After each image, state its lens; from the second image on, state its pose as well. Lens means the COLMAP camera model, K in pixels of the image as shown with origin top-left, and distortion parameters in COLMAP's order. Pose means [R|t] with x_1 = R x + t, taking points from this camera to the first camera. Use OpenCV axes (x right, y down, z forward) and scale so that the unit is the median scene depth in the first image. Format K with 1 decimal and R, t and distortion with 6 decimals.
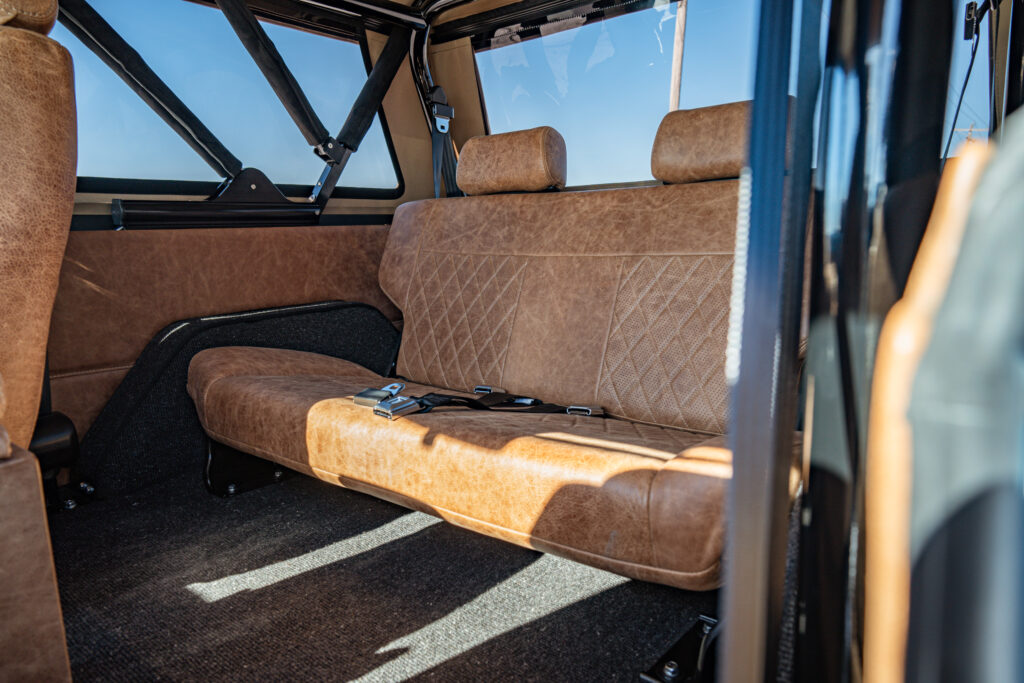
lens RADIAL K [[682.8, 0, 512.0], [0, 682.8, 341.5], [0, 0, 1]] dist [-0.033394, 0.062933]
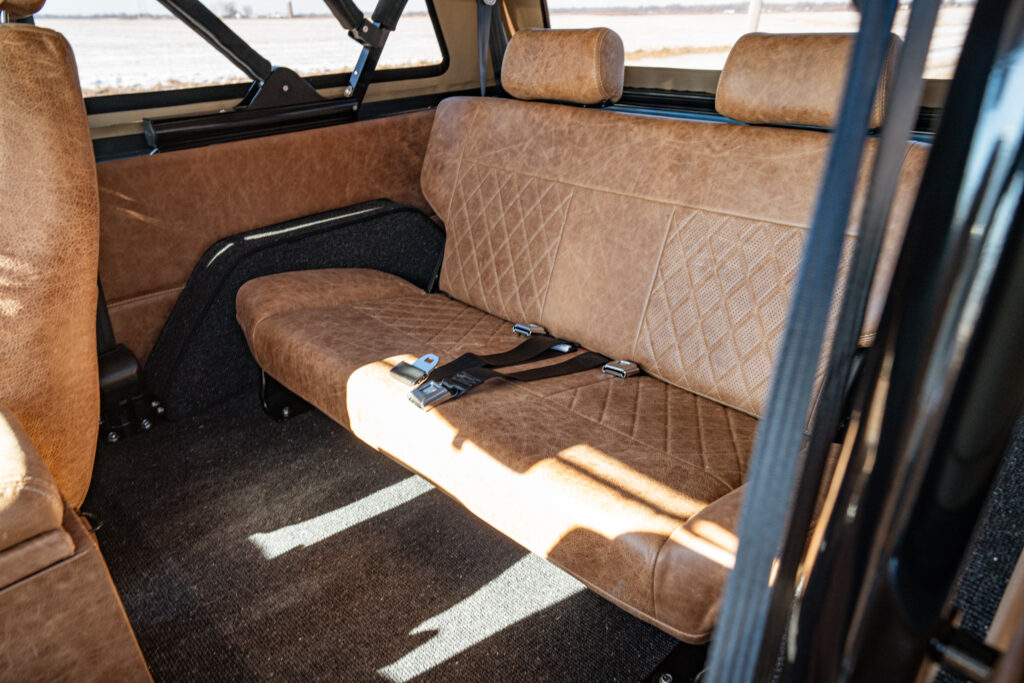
lens RADIAL K [[682.8, 0, 512.0], [0, 682.8, 341.5], [0, 0, 1]] dist [-0.033394, 0.062933]
pose [[0.995722, 0.044583, -0.080927, 0.026582], [-0.018379, 0.953951, 0.299400, -0.223716], [0.090549, -0.296632, 0.950690, 0.042753]]
